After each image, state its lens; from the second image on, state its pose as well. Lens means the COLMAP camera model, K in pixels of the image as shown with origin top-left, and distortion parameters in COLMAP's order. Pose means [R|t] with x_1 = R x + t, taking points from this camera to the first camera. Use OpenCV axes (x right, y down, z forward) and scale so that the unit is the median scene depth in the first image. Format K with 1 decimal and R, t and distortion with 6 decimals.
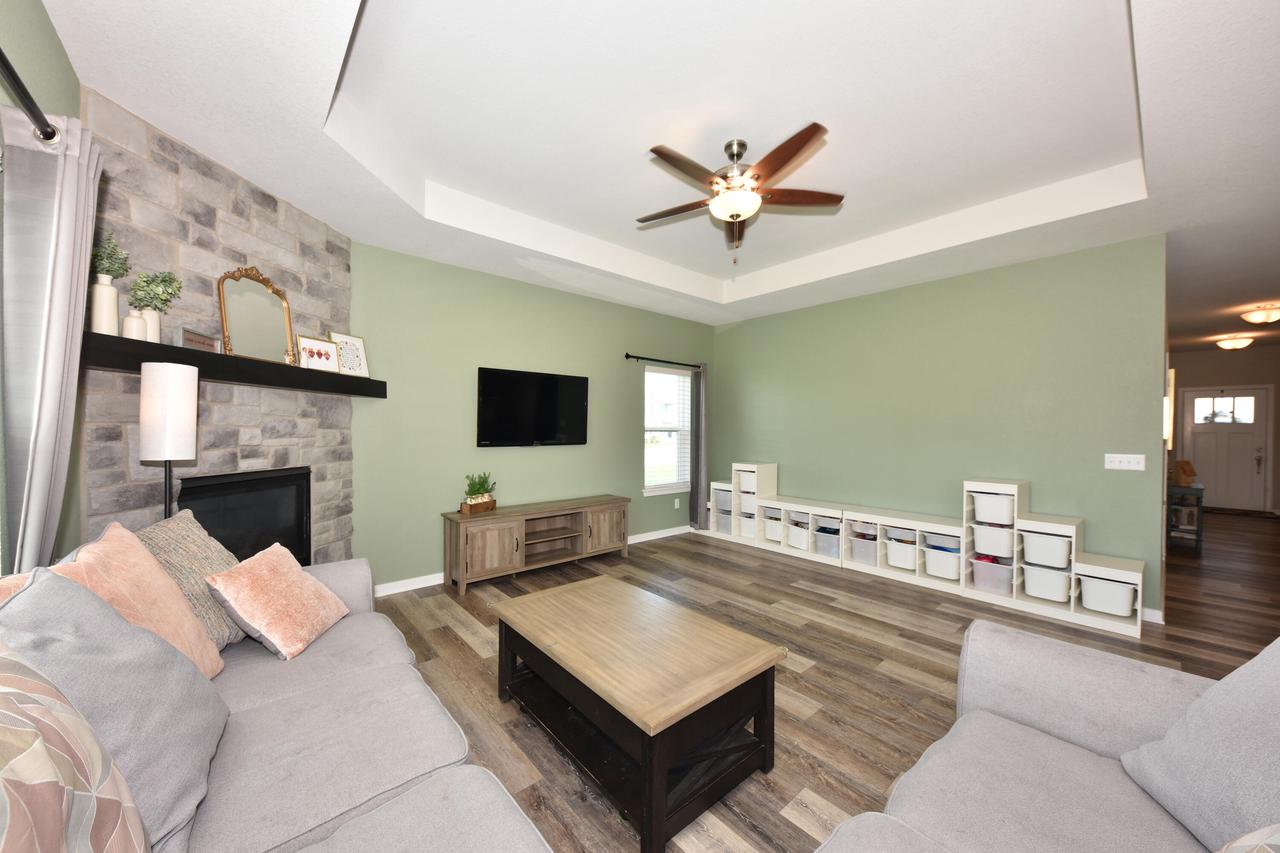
lens RADIAL K [[457.6, 0, 645.3], [0, 457.6, 433.8], [0, 0, 1]] dist [0.005459, -0.000134]
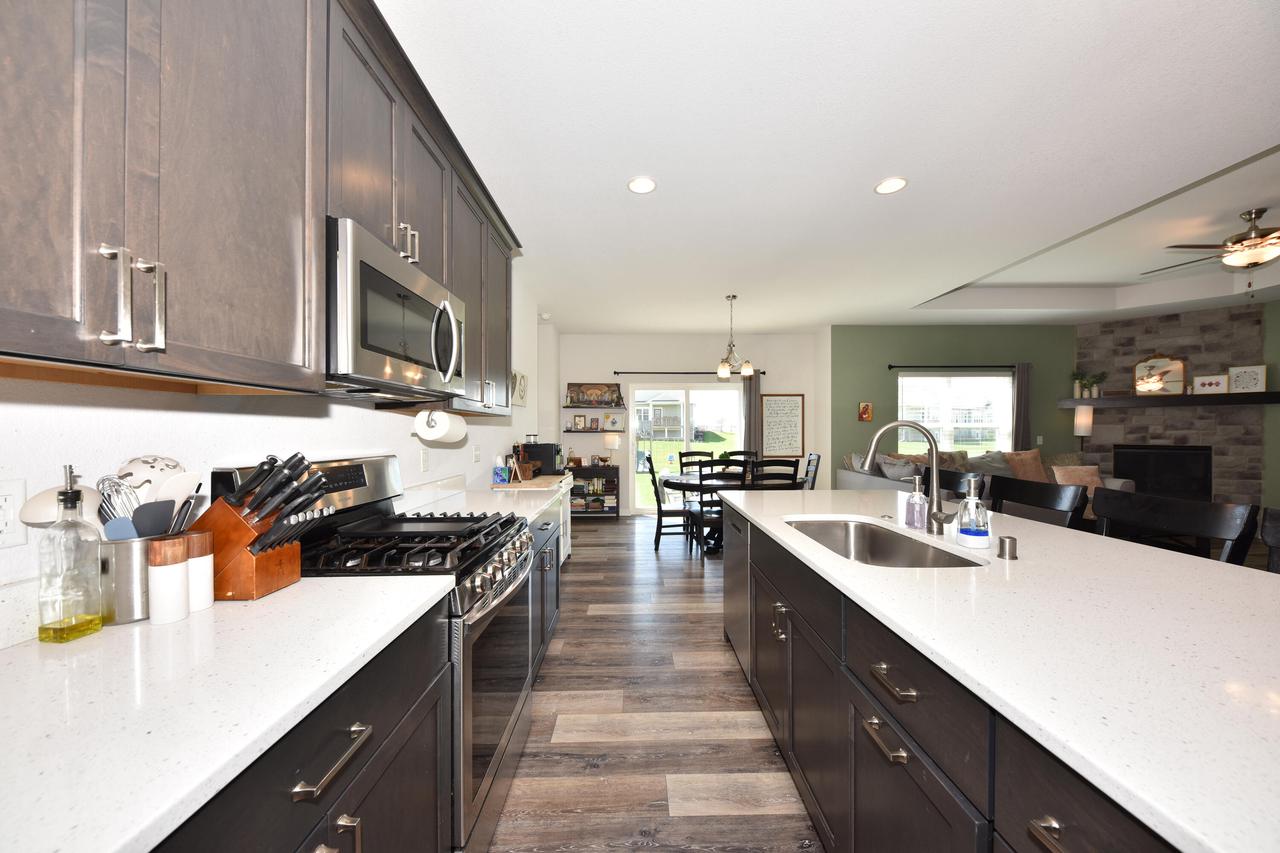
lens RADIAL K [[440.9, 0, 642.7], [0, 440.9, 434.0], [0, 0, 1]] dist [0.014170, -0.007352]
pose [[-0.642981, -0.000676, -0.765882, 1.938125], [-0.011082, 0.999903, 0.008420, 0.031467], [0.765802, 0.013901, -0.642926, 0.385005]]
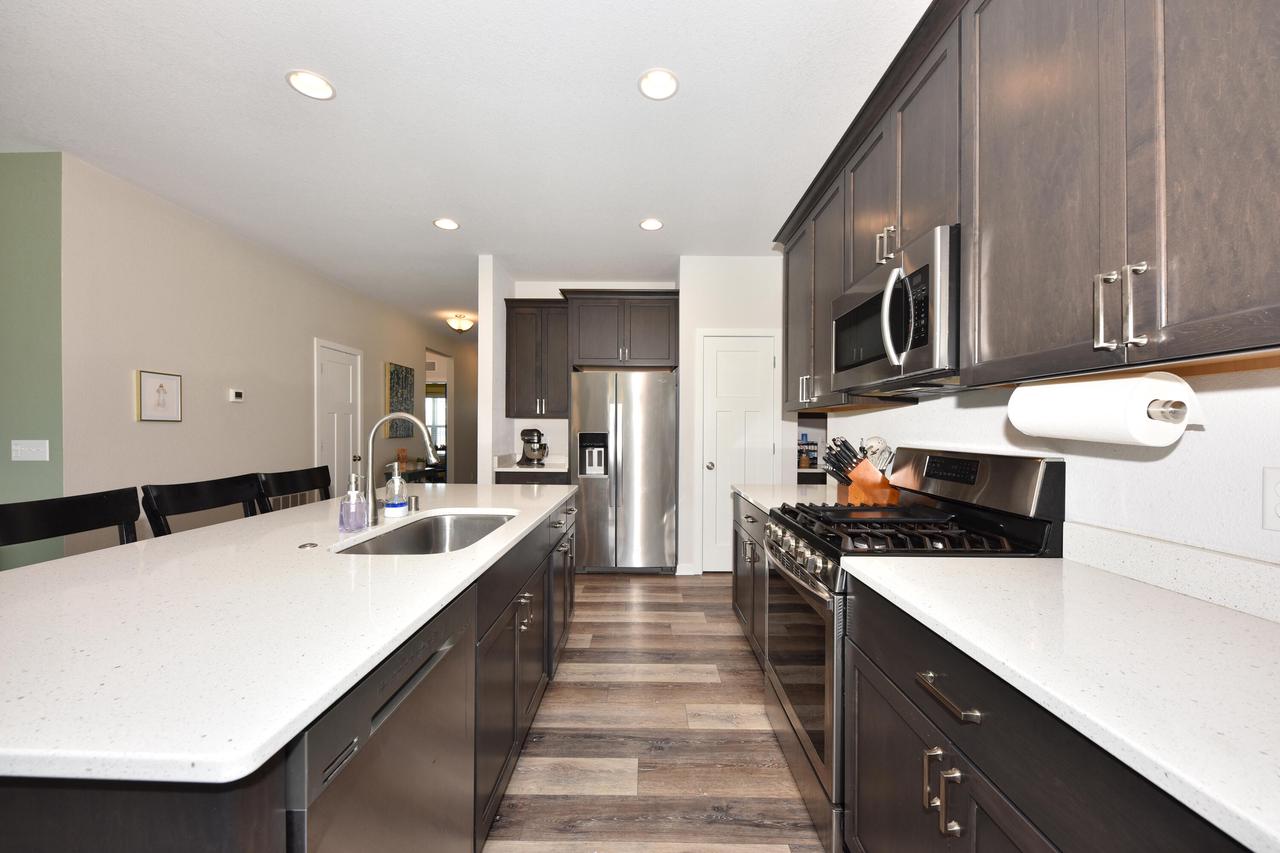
lens RADIAL K [[474.4, 0, 633.0], [0, 474.4, 434.7], [0, 0, 1]] dist [0.000620, 0.000005]
pose [[0.679955, -0.010379, 0.733180, 1.162613], [0.009424, 0.999941, 0.005415, 0.041537], [-0.733193, 0.003228, 0.680013, -0.257136]]
